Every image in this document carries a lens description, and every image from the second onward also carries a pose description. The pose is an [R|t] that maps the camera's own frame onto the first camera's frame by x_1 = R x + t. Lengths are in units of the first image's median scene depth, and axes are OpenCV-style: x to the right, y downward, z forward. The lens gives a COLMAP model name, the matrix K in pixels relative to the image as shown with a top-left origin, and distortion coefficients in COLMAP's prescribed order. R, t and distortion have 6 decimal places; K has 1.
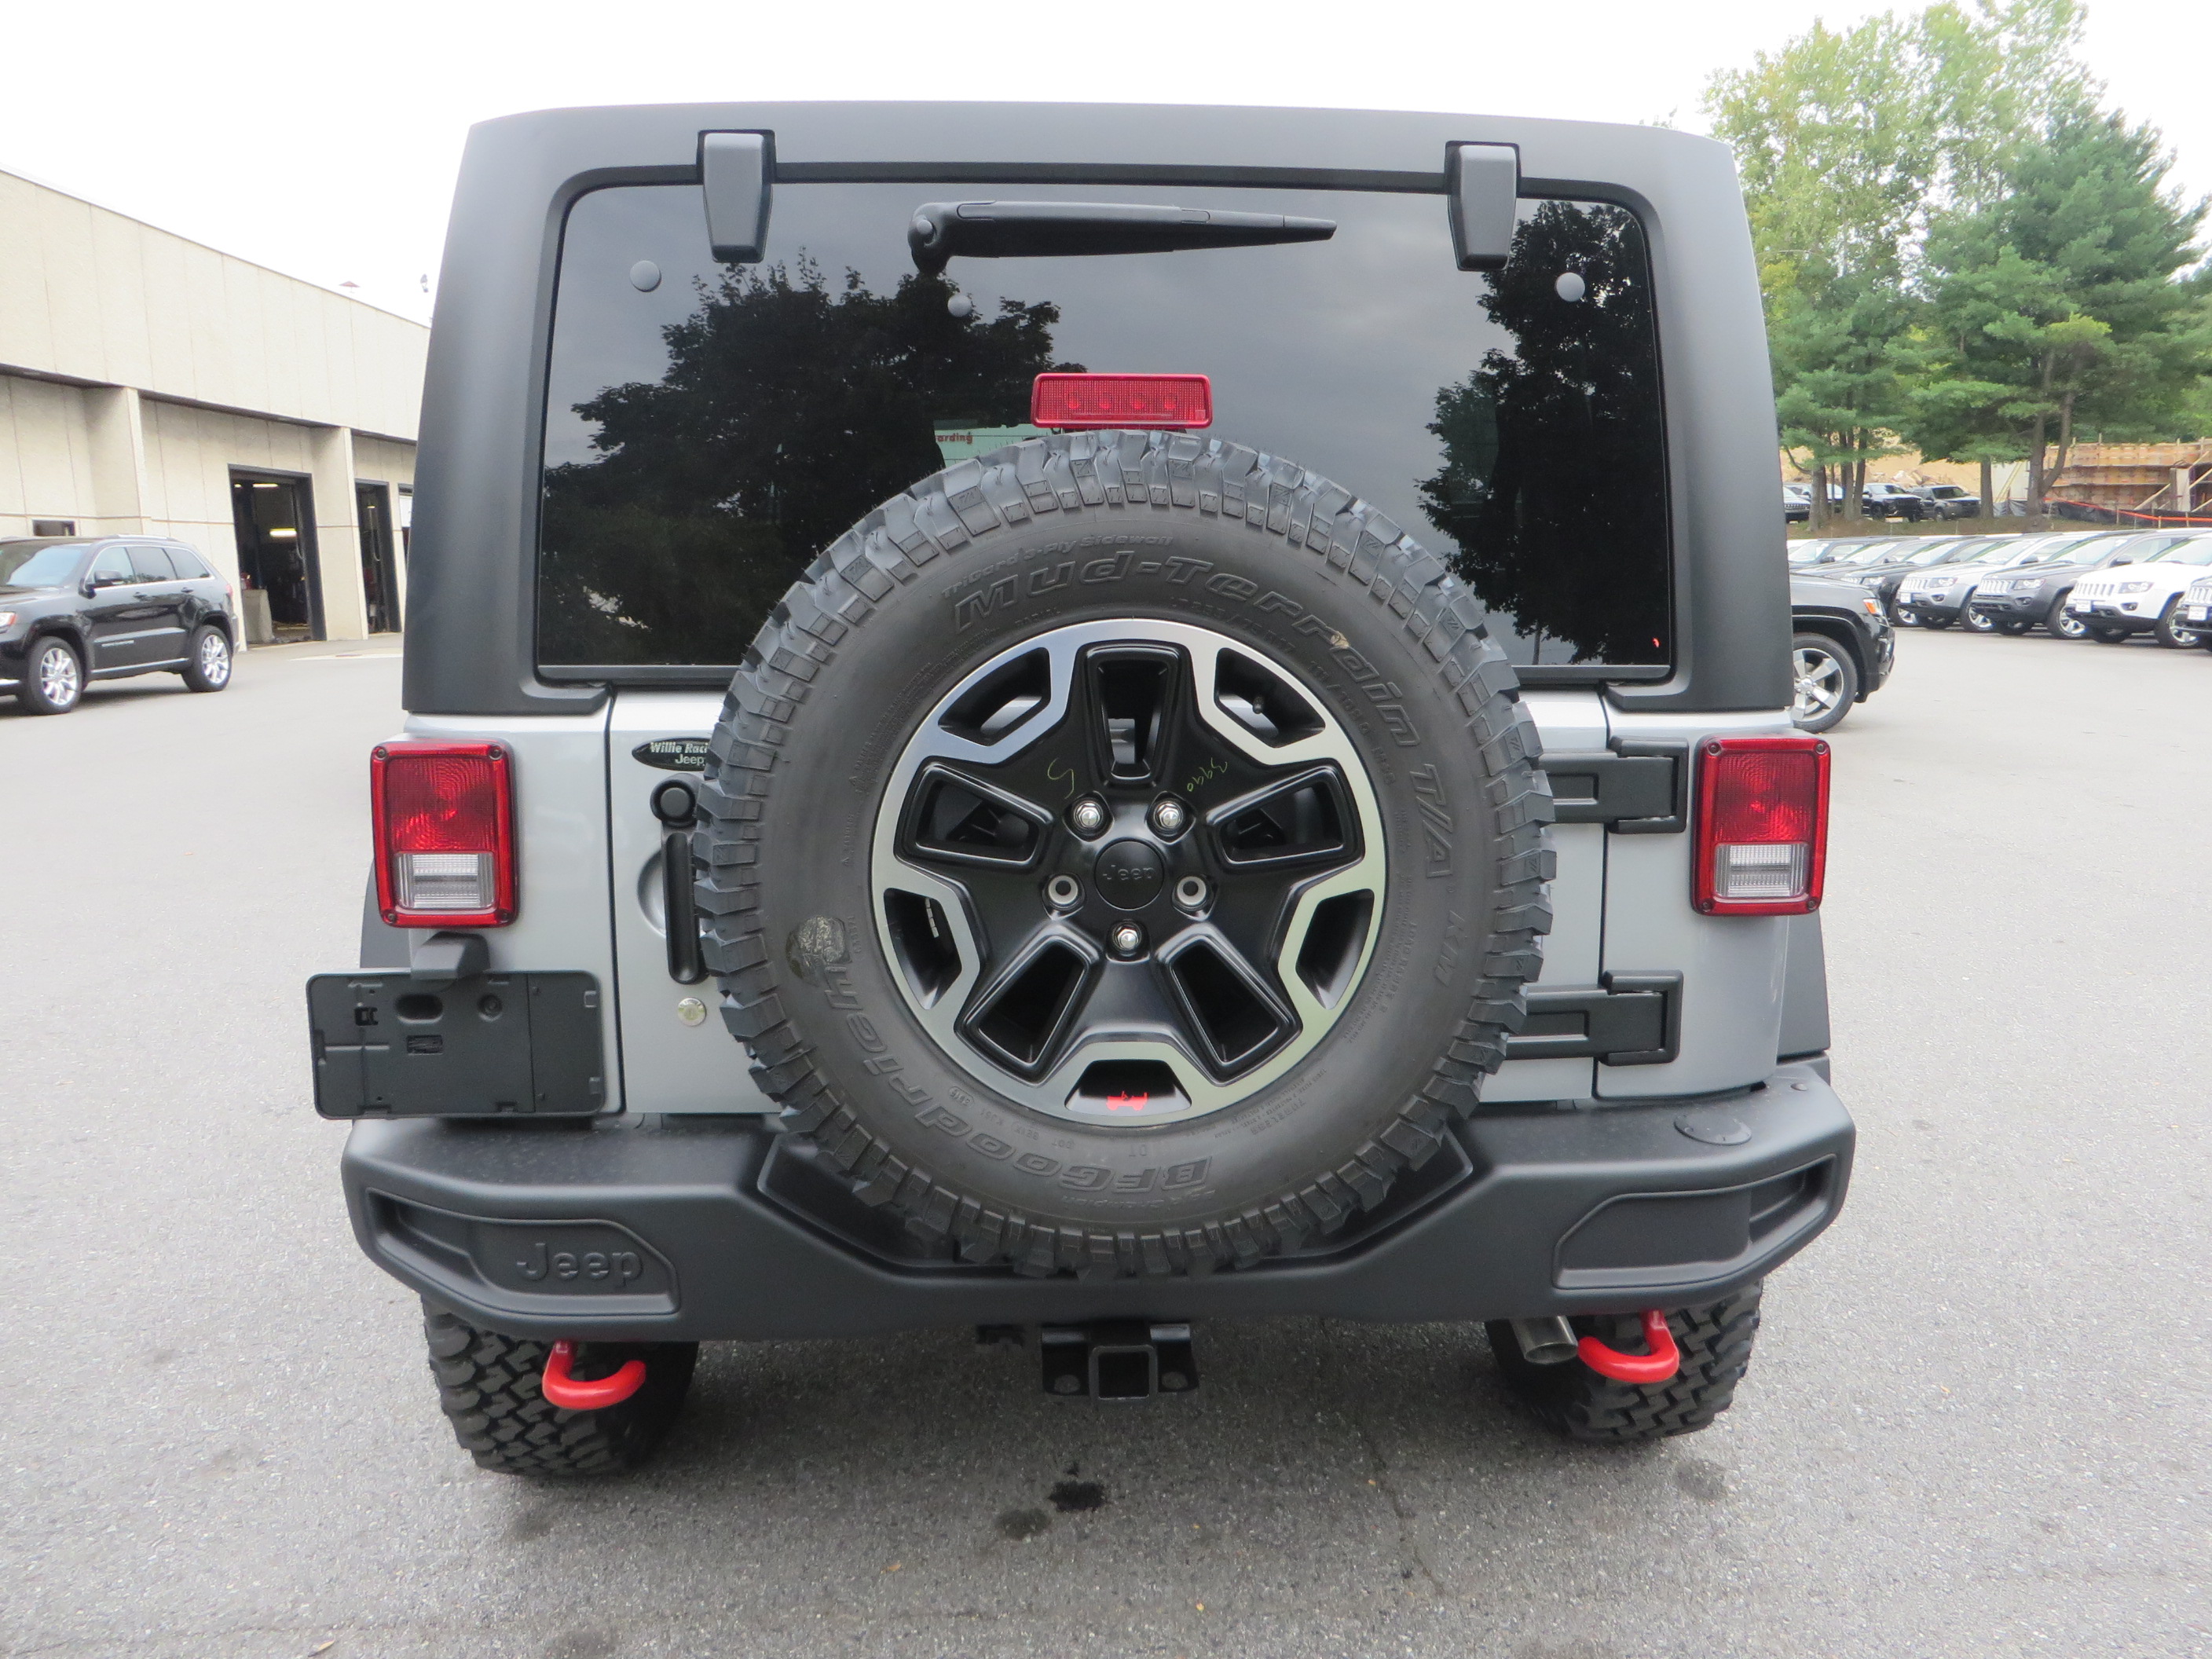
lens RADIAL K [[1654.2, 0, 1102.5], [0, 1654.2, 837.9], [0, 0, 1]] dist [-0.013025, -0.010900]
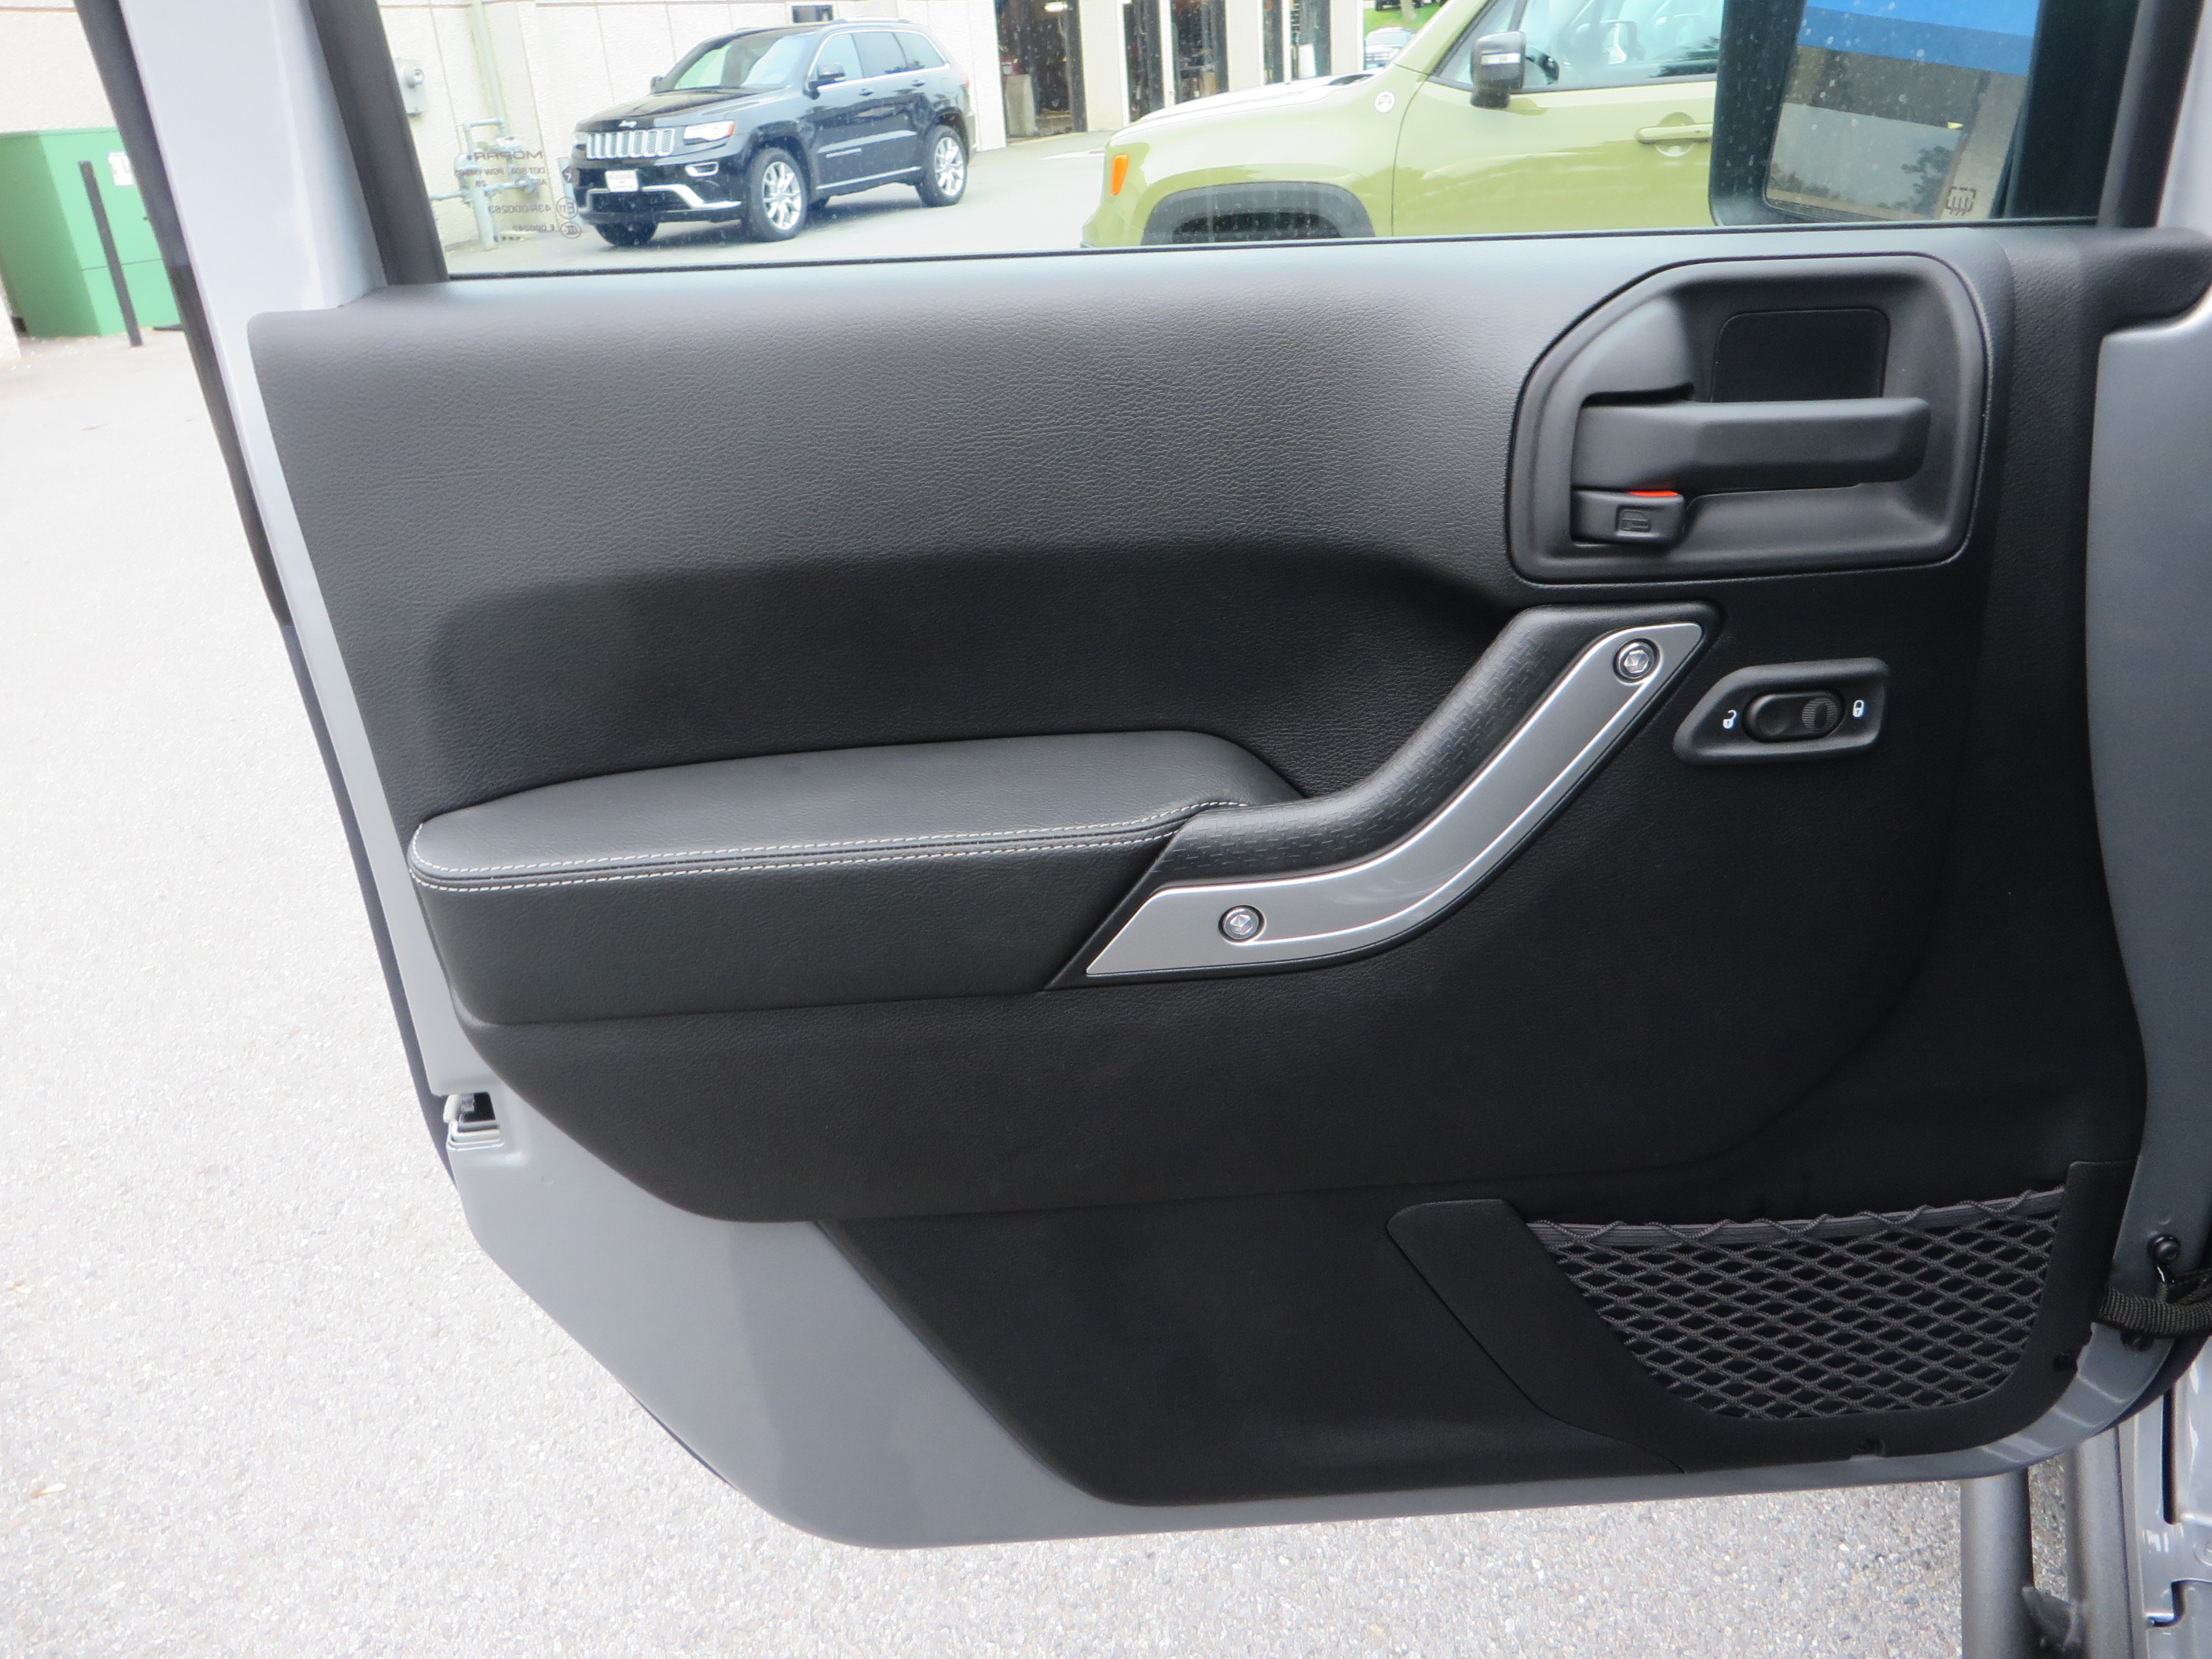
lens RADIAL K [[1654.2, 0, 1107.7], [0, 1654.2, 831.2], [0, 0, 1]] dist [-0.013025, -0.010900]
pose [[0.902905, 0.145152, -0.404590, -0.054698], [-0.021320, 0.955222, 0.295121, -0.032113], [0.429311, -0.257840, 0.865569, 0.185342]]
